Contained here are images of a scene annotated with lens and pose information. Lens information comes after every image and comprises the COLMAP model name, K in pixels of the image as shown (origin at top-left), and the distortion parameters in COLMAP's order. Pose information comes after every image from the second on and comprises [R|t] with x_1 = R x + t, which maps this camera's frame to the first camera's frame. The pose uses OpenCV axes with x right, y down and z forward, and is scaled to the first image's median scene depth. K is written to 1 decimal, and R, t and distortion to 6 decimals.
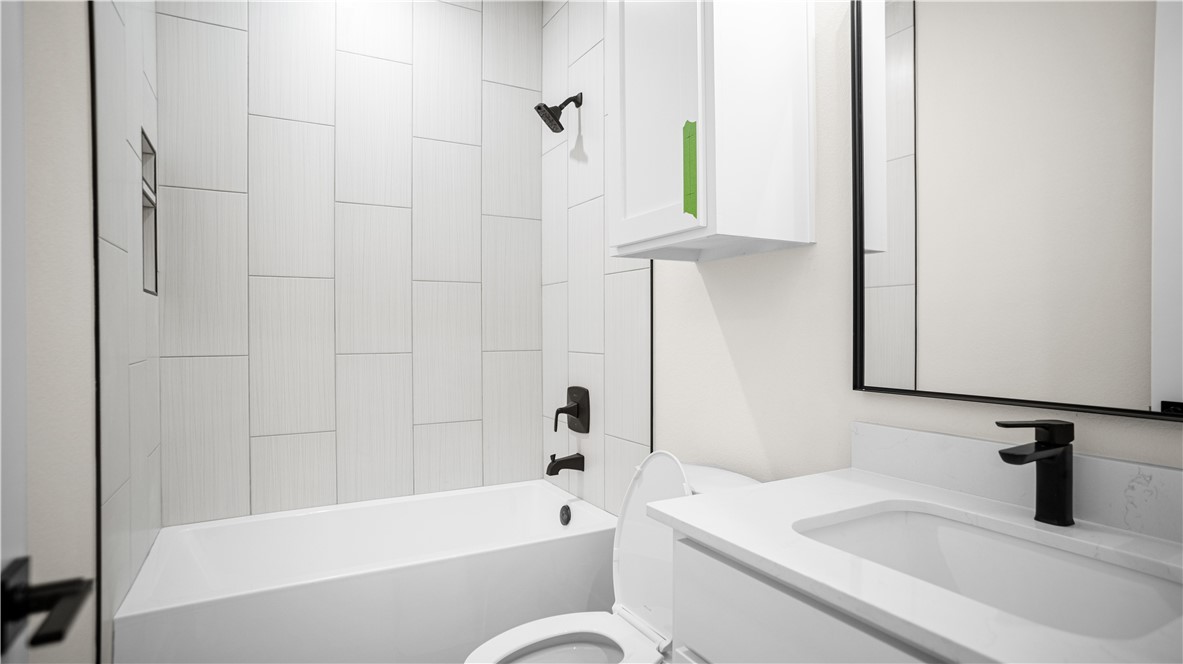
lens RADIAL K [[605.4, 0, 590.3], [0, 605.4, 334.2], [0, 0, 1]] dist [-0.055237, 0.035667]
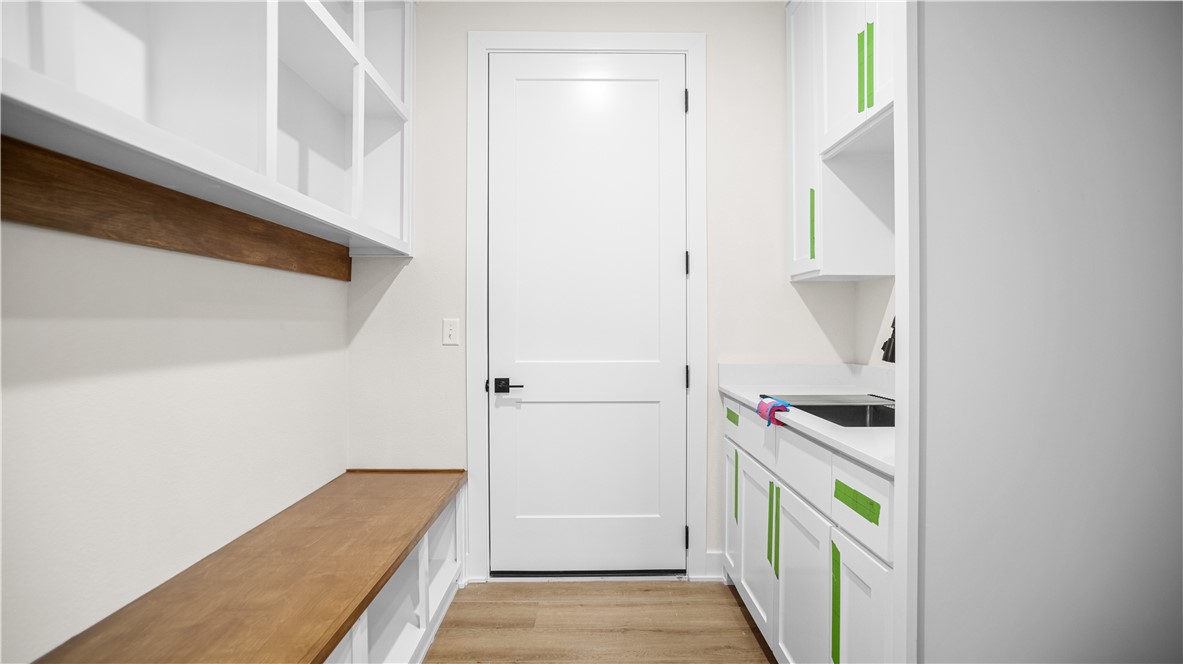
lens RADIAL K [[605.4, 0, 592.5], [0, 605.4, 329.7], [0, 0, 1]] dist [-0.055237, 0.035667]
pose [[0.877151, 0.003887, -0.480199, 0.444832], [-0.000536, 0.999975, 0.007115, -0.006434], [0.480215, -0.005984, 0.877131, -0.920730]]
